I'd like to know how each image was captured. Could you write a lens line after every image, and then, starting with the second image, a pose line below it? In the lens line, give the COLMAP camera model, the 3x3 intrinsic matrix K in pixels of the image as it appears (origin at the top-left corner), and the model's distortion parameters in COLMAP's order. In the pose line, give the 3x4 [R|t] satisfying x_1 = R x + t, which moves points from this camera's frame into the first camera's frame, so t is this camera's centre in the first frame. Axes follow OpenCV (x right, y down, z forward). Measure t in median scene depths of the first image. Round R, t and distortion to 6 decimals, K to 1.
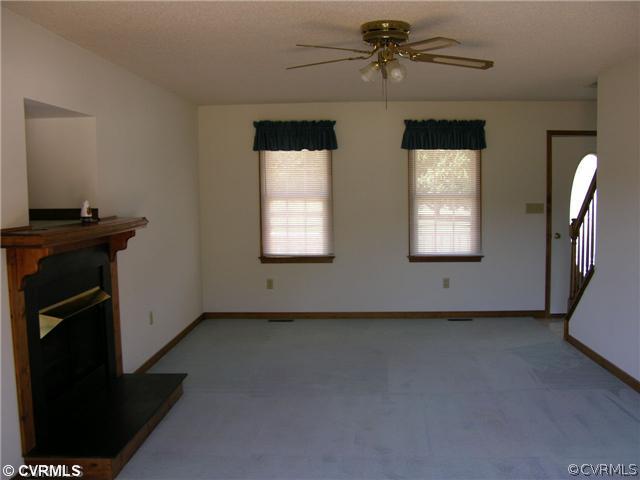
lens RADIAL K [[663.8, 0, 321.0], [0, 663.8, 238.8], [0, 0, 1]] dist [-0.156678, 0.000000]
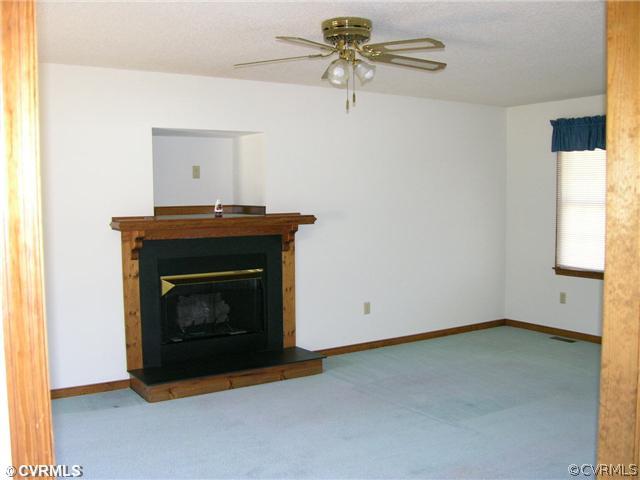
lens RADIAL K [[663.8, 0, 321.2], [0, 663.8, 243.6], [0, 0, 1]] dist [-0.156678, 0.000000]
pose [[0.570766, 0.064553, -0.818571, 0.611305], [-0.063390, 0.997394, 0.034455, -0.021132], [0.818662, 0.032224, 0.573371, 0.292550]]
